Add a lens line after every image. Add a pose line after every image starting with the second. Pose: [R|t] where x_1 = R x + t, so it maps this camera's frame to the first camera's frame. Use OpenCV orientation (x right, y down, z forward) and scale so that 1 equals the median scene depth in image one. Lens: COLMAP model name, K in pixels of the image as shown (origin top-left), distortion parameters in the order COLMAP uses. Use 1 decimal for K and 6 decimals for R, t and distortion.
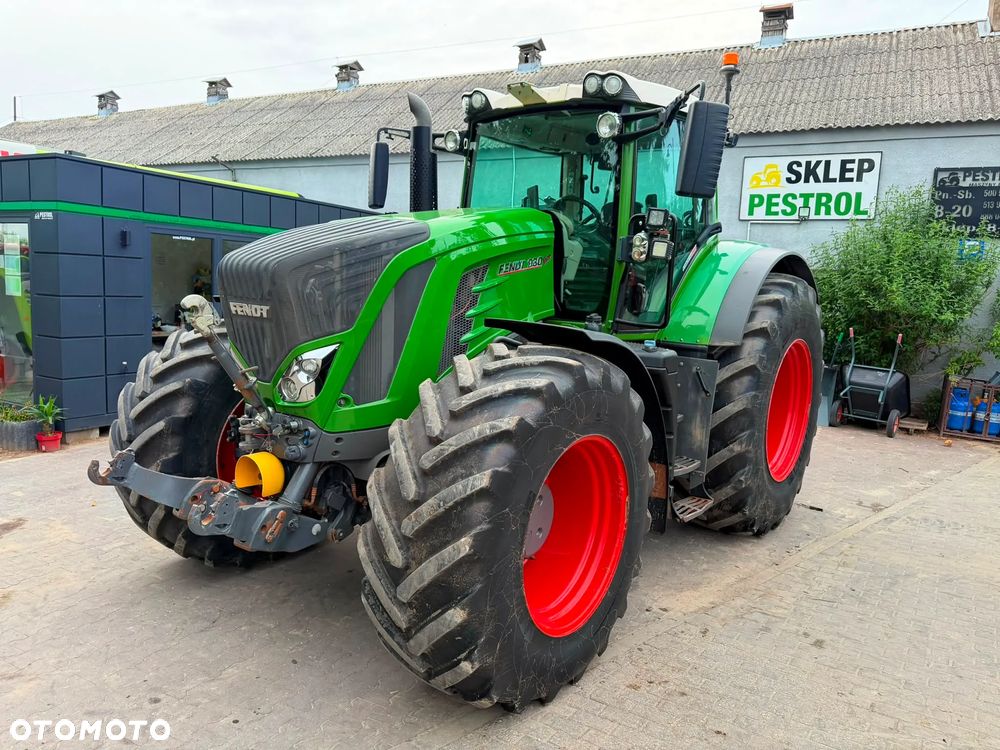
lens RADIAL K [[709.5, 0, 499.3], [0, 709.5, 375.0], [0, 0, 1]] dist [0.030537, -0.030306]
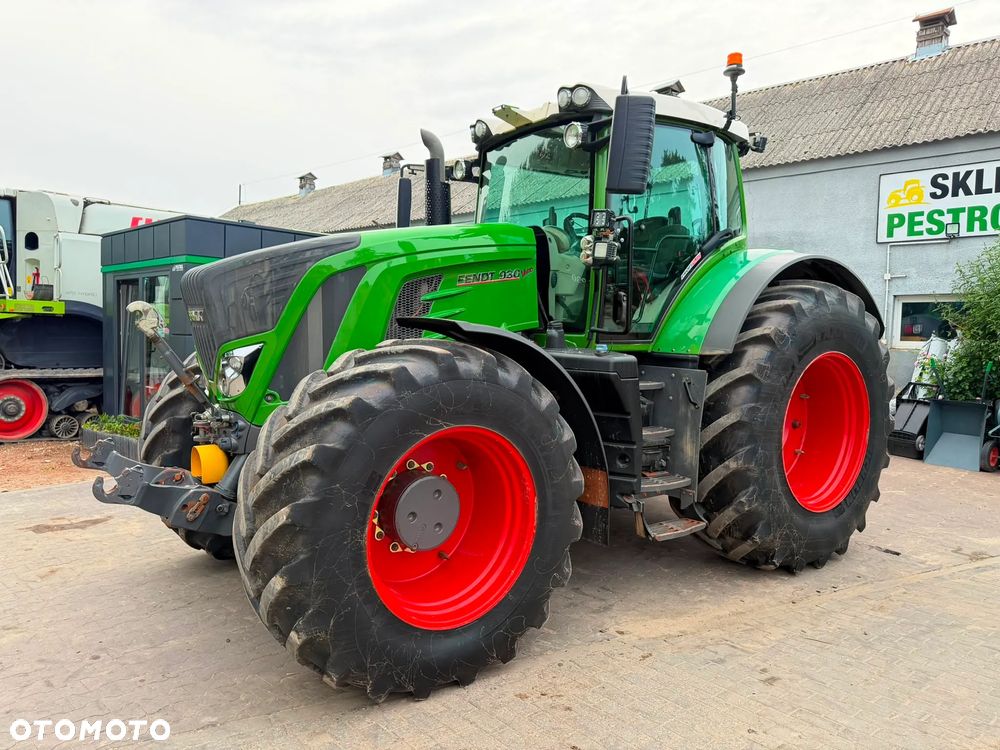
lens RADIAL K [[709.5, 0, 501.7], [0, 709.5, 372.0], [0, 0, 1]] dist [0.030537, -0.030306]
pose [[0.962609, -0.011921, -0.270633, 0.275556], [-0.010378, 0.996675, -0.080816, 0.054874], [0.270696, 0.080603, 0.959285, 0.031350]]
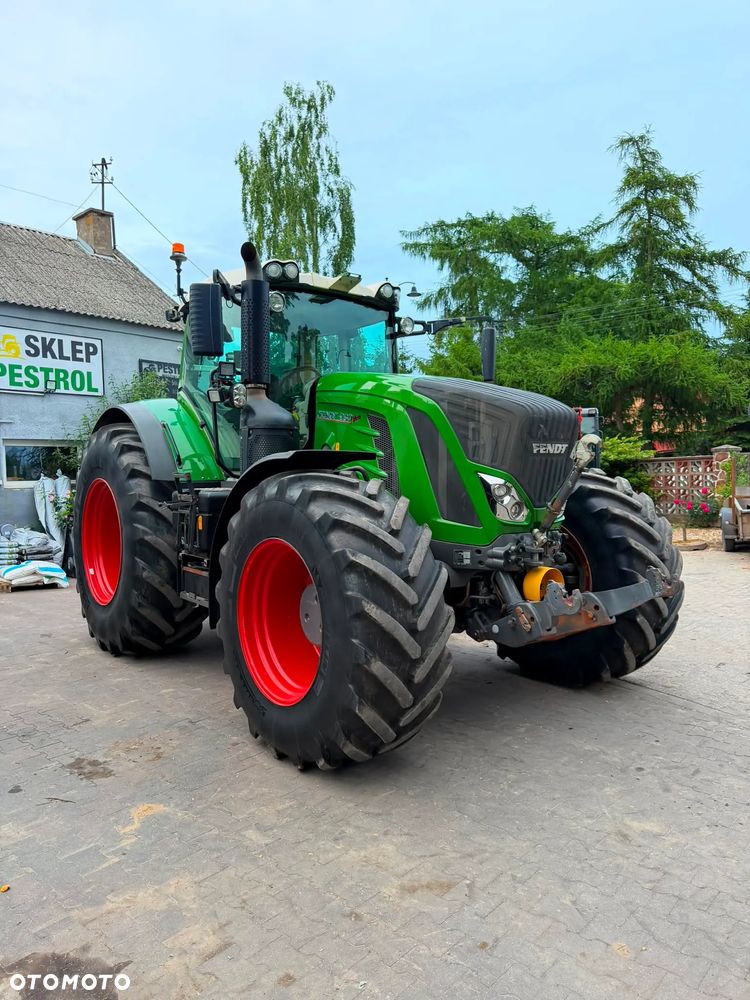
lens RADIAL K [[709.5, 0, 382.3], [0, 709.5, 488.9], [0, 0, 1]] dist [0.030537, -0.030306]
pose [[0.237482, -0.066992, 0.969079, -1.049041], [0.158091, 0.986984, 0.029488, -0.068375], [-0.958441, 0.146200, 0.244982, 0.644099]]
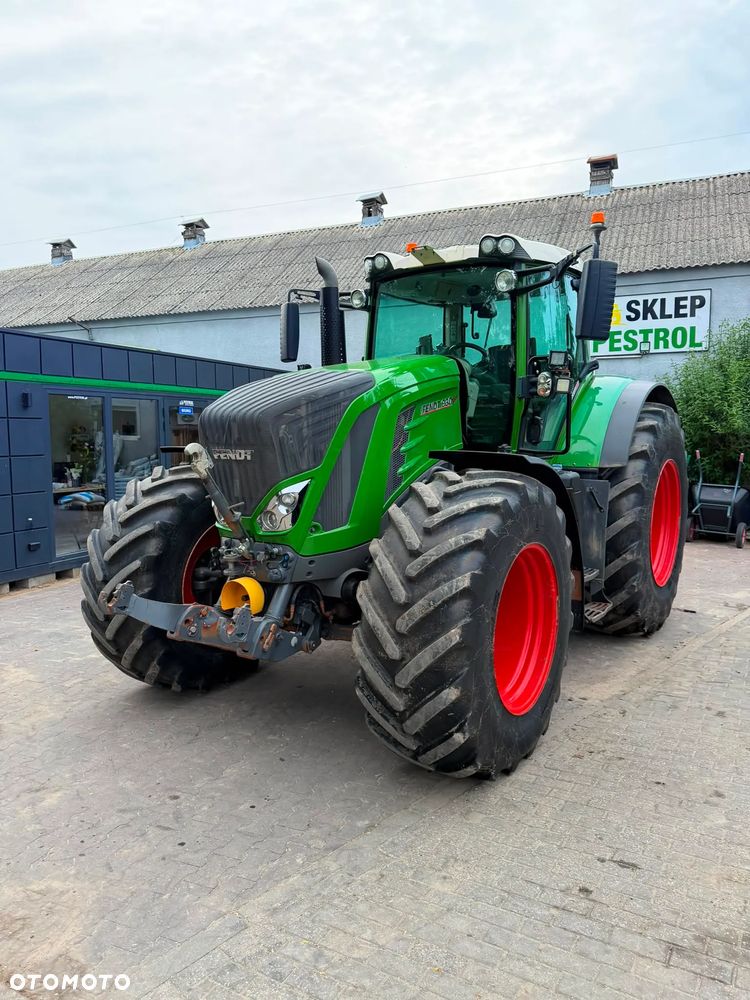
lens RADIAL K [[709.5, 0, 377.0], [0, 709.5, 499.8], [0, 0, 1]] dist [0.030537, -0.030306]
pose [[0.996567, -0.056327, 0.060677, -0.122996], [0.057953, 0.997997, -0.025376, 0.016651], [-0.059126, 0.028806, 0.997835, -0.107279]]
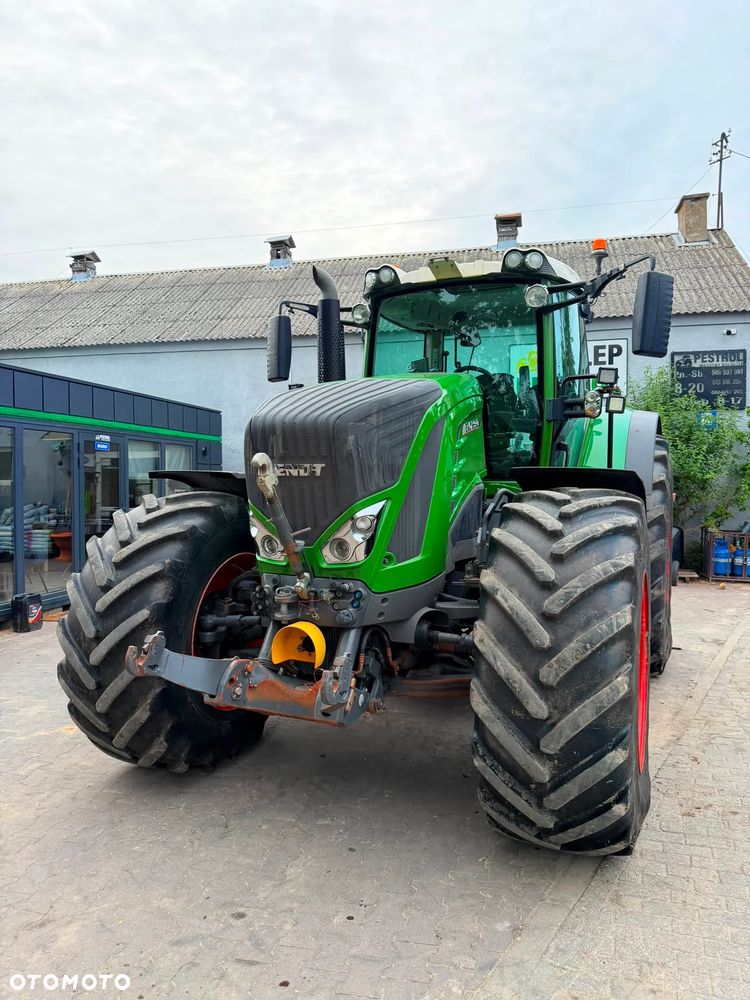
lens RADIAL K [[709.5, 0, 377.2], [0, 709.5, 499.6], [0, 0, 1]] dist [0.030537, -0.030306]
pose [[0.967545, -0.054909, 0.246662, -0.309878], [0.078654, 0.993058, -0.087461, 0.025870], [-0.240147, 0.104023, 0.965147, 0.041152]]
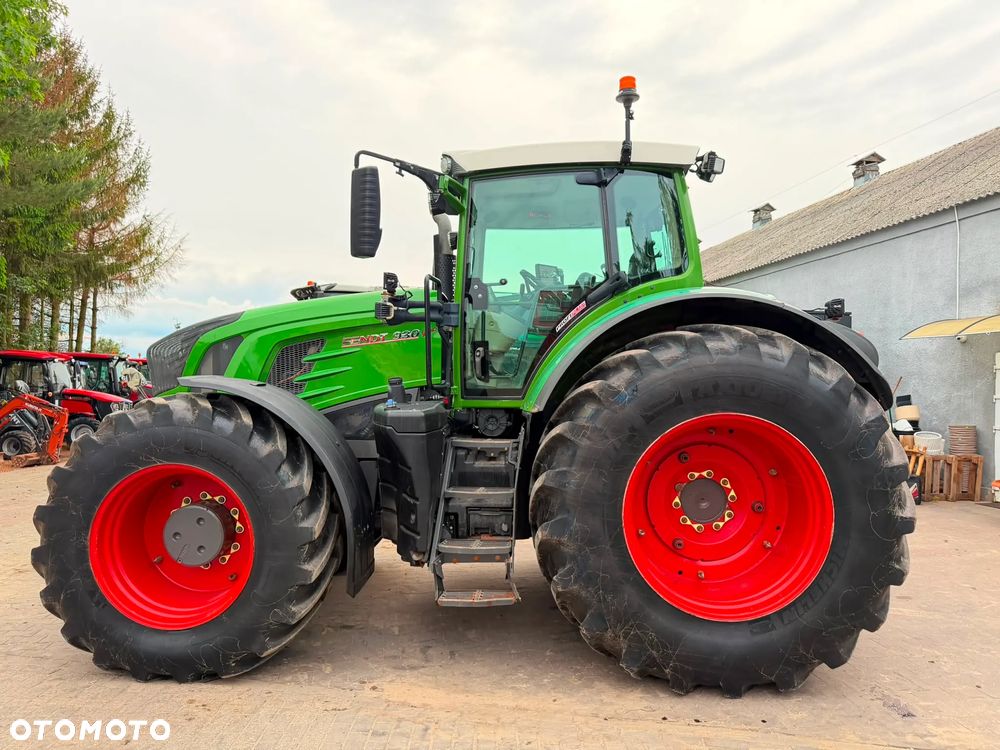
lens RADIAL K [[709.5, 0, 506.5], [0, 709.5, 372.9], [0, 0, 1]] dist [0.030537, -0.030306]
pose [[0.597365, -0.047004, -0.800591, 0.896464], [-0.093460, 0.987399, -0.127707, 0.021548], [0.796505, 0.151111, 0.585445, 0.433479]]
